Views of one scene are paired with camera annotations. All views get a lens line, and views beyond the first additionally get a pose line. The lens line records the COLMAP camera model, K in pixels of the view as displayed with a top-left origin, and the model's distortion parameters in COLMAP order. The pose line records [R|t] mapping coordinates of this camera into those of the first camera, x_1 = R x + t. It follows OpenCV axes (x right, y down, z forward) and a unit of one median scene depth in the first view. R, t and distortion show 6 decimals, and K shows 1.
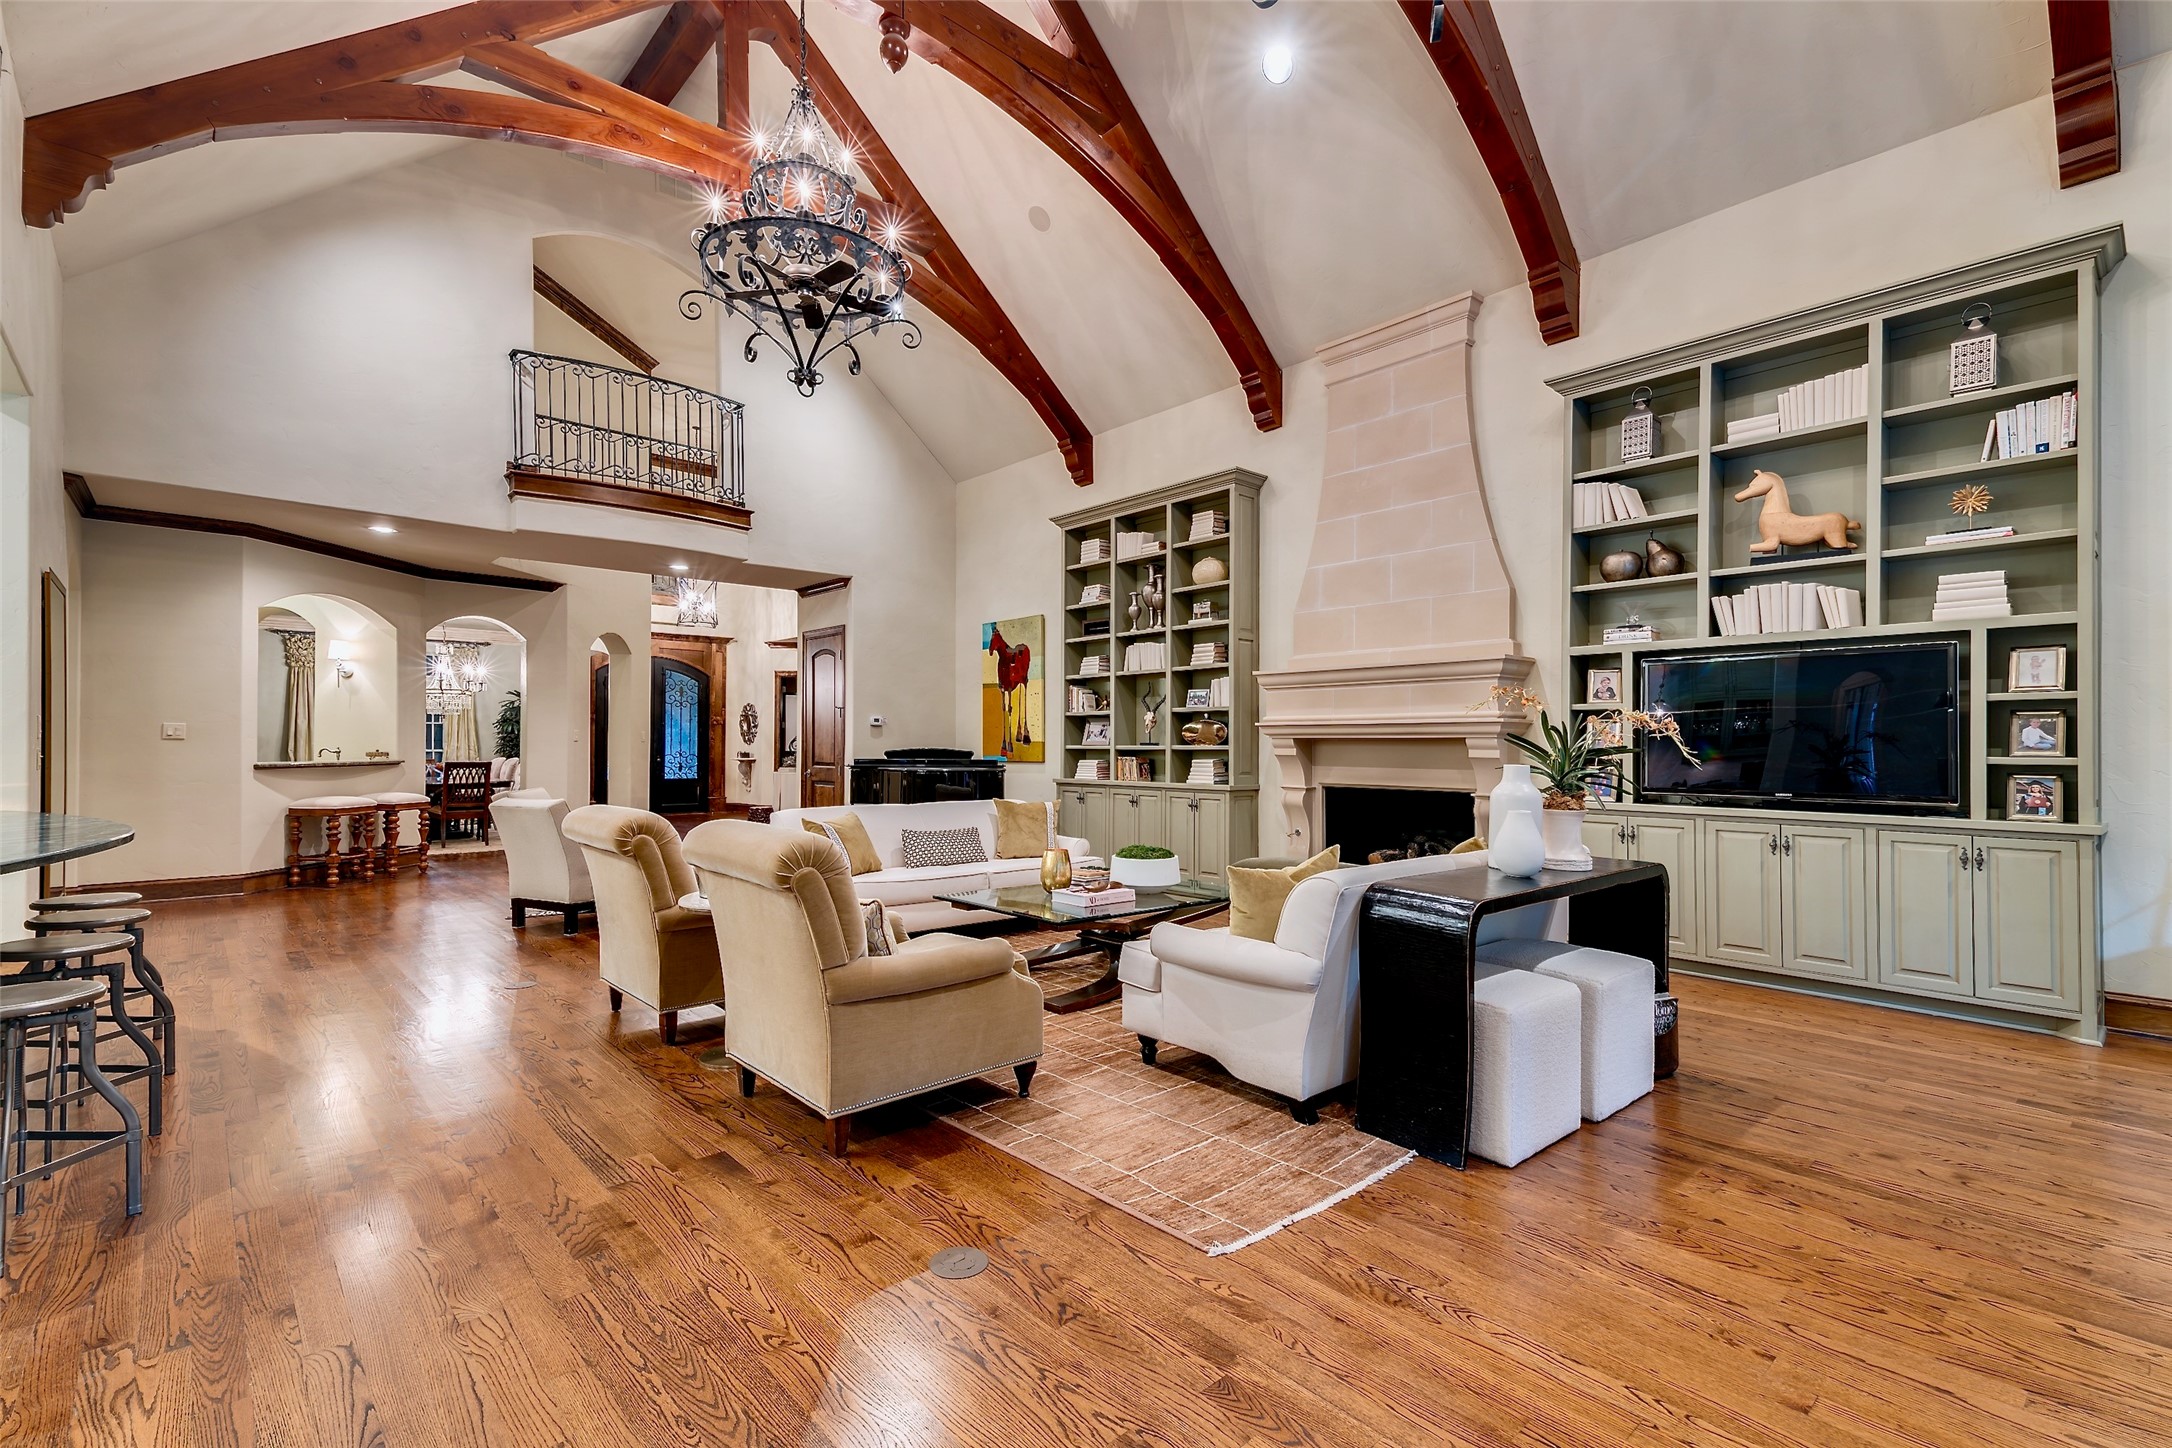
lens RADIAL K [[973.2, 0, 1059.8], [0, 973.2, 733.4], [0, 0, 1]] dist [0.045913, -0.005492]
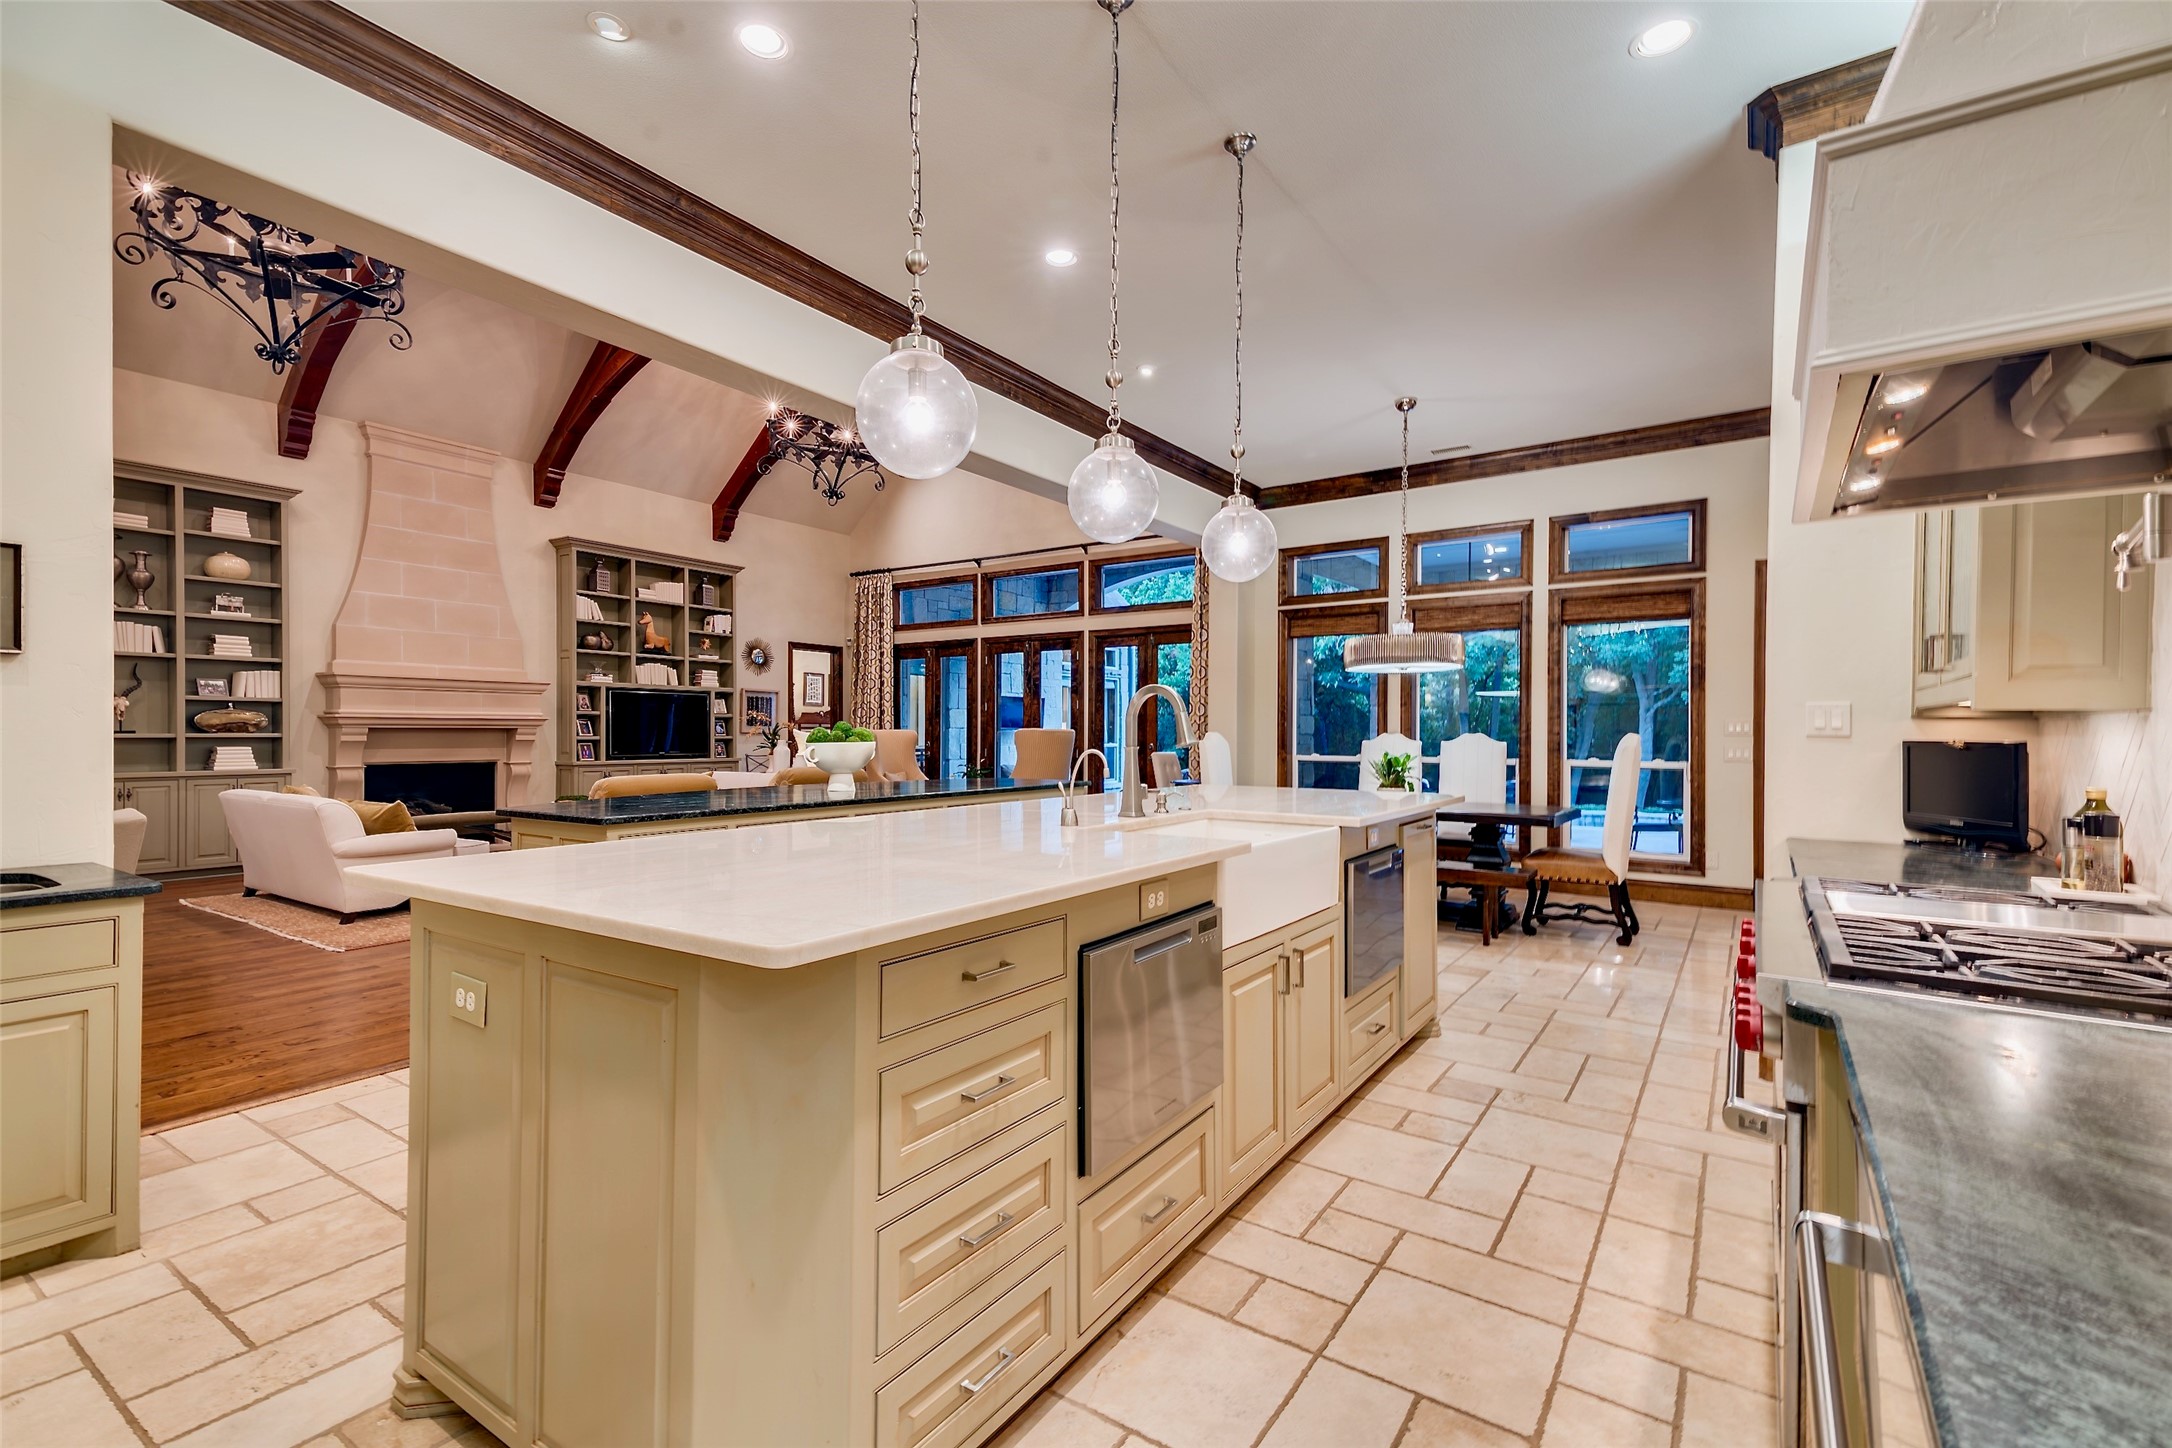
lens RADIAL K [[973.2, 0, 1072.4], [0, 973.2, 730.0], [0, 0, 1]] dist [0.045913, -0.005492]
pose [[-0.241983, -0.002242, 0.970278, -1.083180], [-0.015287, 0.999882, -0.001502, -0.003321], [-0.970160, -0.015196, -0.241989, 0.372959]]
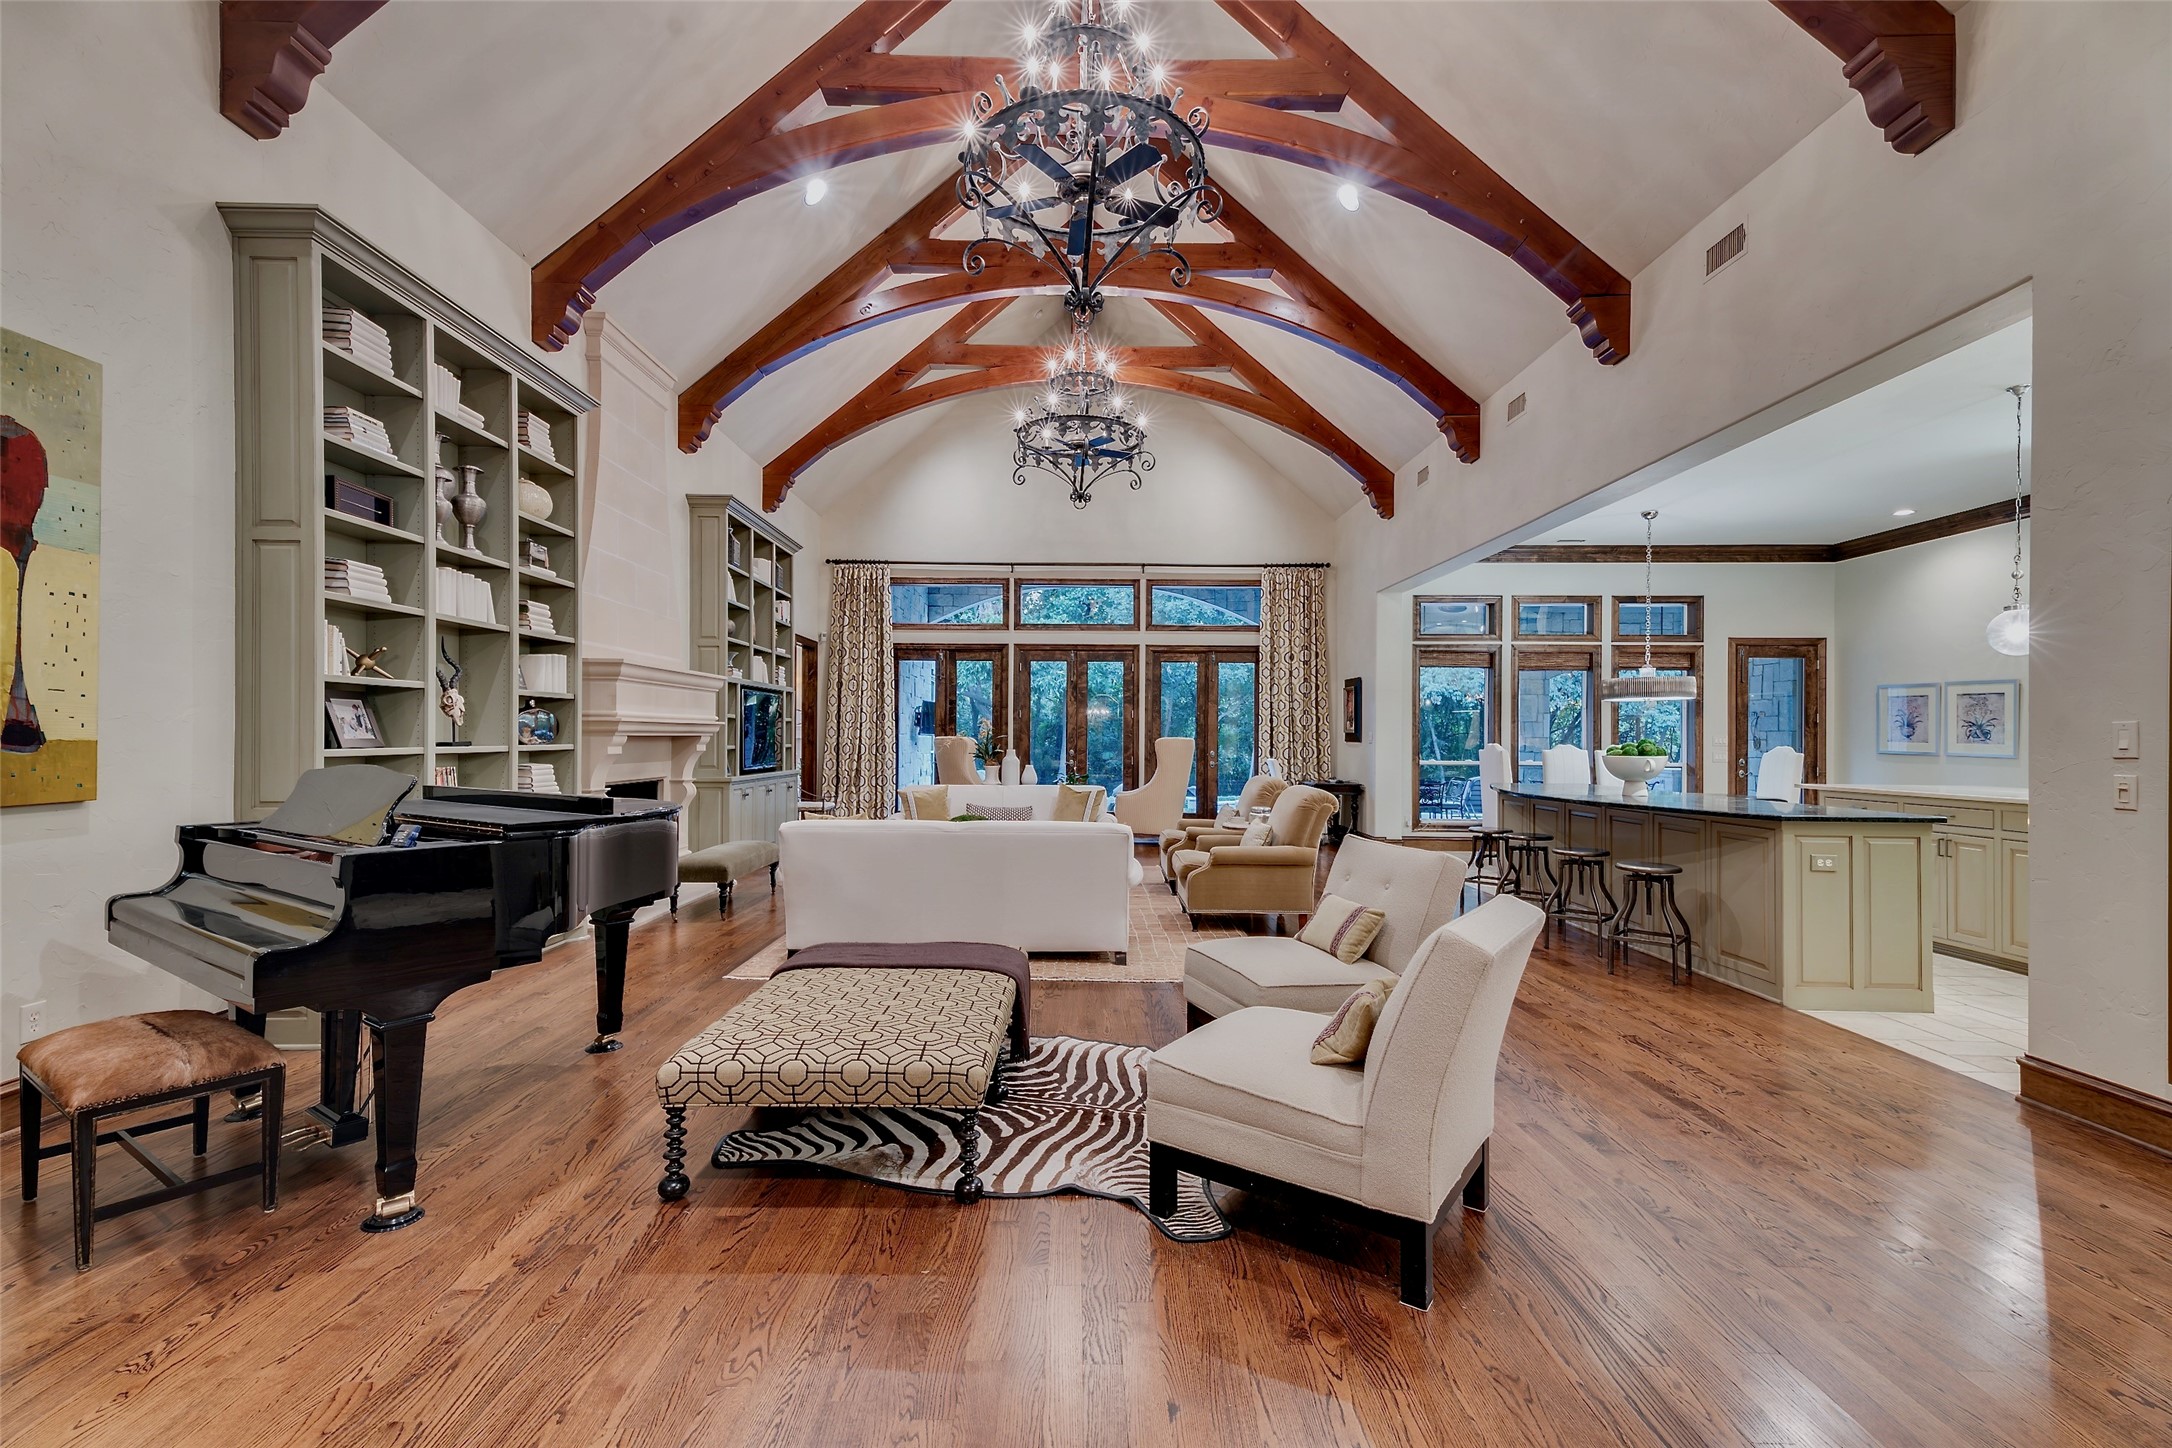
lens RADIAL K [[973.2, 0, 1066.0], [0, 973.2, 723.8], [0, 0, 1]] dist [0.045913, -0.005492]
pose [[-0.748529, -0.001863, 0.663100, -0.607849], [-0.019519, 0.999625, -0.019225, 0.003524], [-0.662815, -0.027333, -0.748284, 1.246882]]
